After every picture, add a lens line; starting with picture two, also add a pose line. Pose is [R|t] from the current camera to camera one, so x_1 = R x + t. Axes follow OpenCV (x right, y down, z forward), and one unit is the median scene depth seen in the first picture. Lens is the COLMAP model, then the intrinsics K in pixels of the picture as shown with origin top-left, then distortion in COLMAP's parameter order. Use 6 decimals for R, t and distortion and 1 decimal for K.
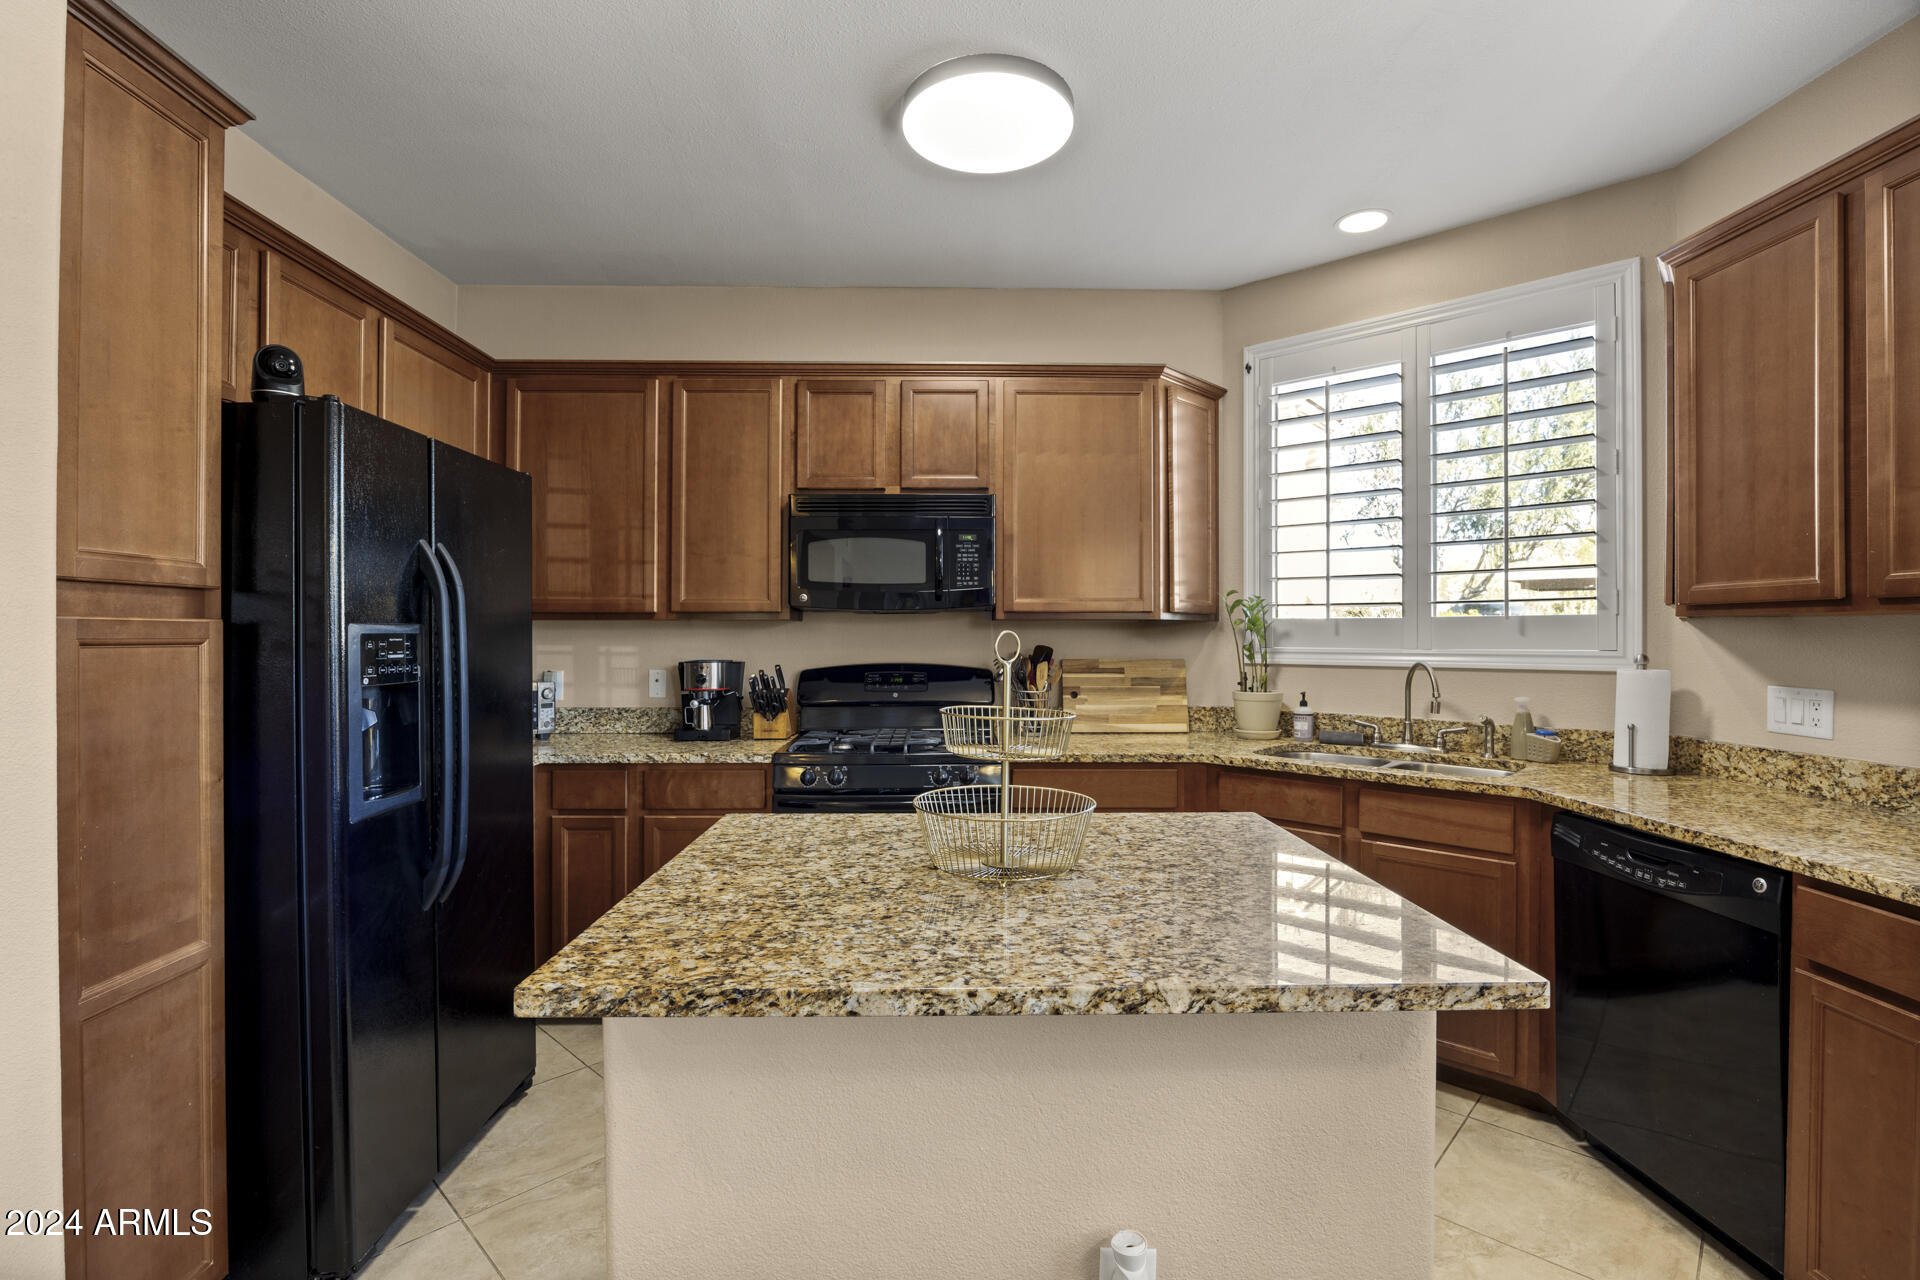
lens RADIAL K [[876.0, 0, 957.0], [0, 876.0, 630.1], [0, 0, 1]] dist [-0.016897, 0.001953]
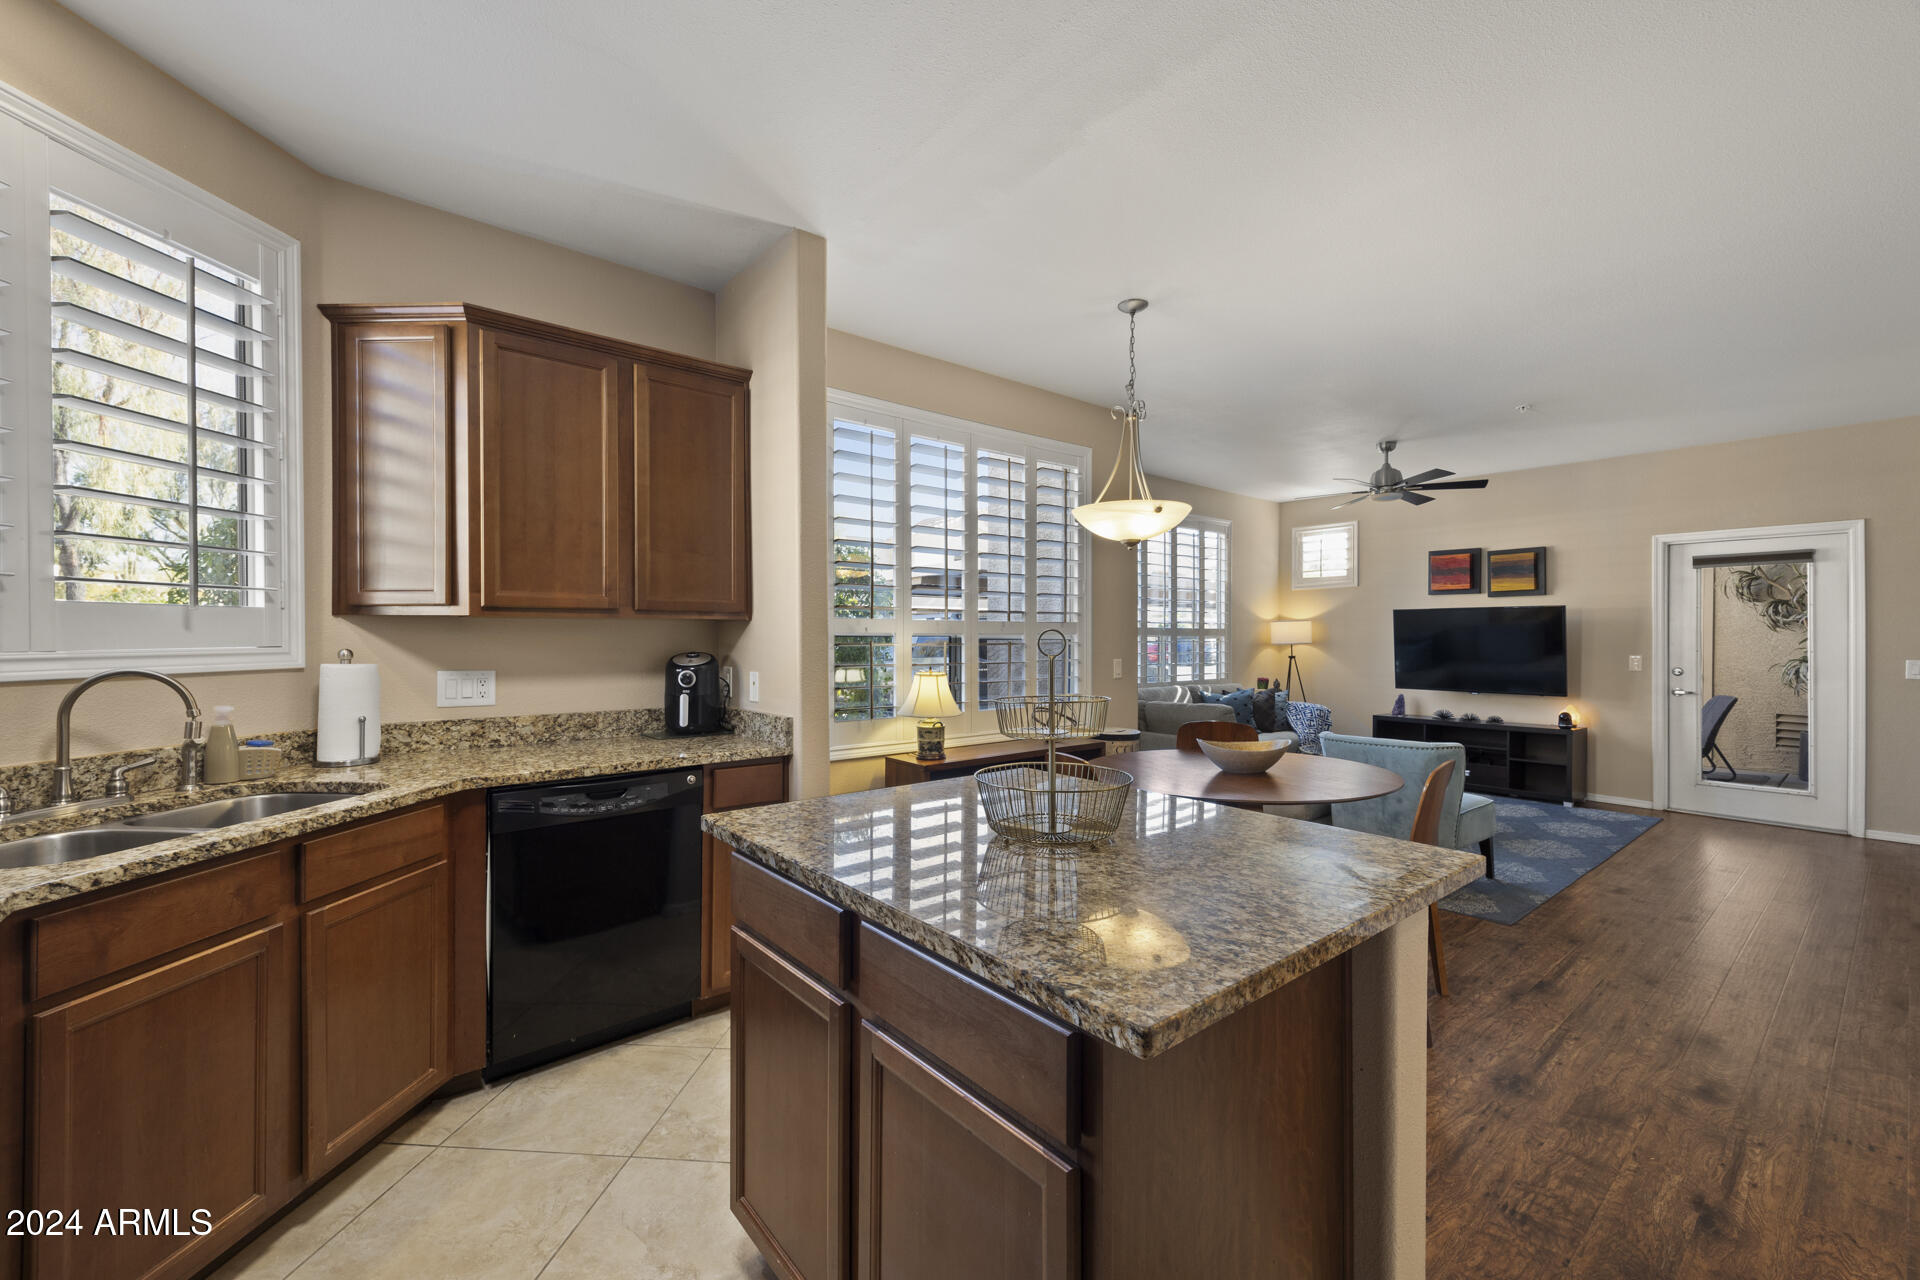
lens RADIAL K [[778.3, 0, 961.0], [0, 778.3, 640.6], [0, 0, 1]] dist [0.012335, -0.001515]
pose [[-0.623466, -0.007984, 0.781810, -0.307280], [-0.007352, 0.999964, 0.004349, 0.006171], [-0.781816, -0.003037, -0.623502, 0.791422]]
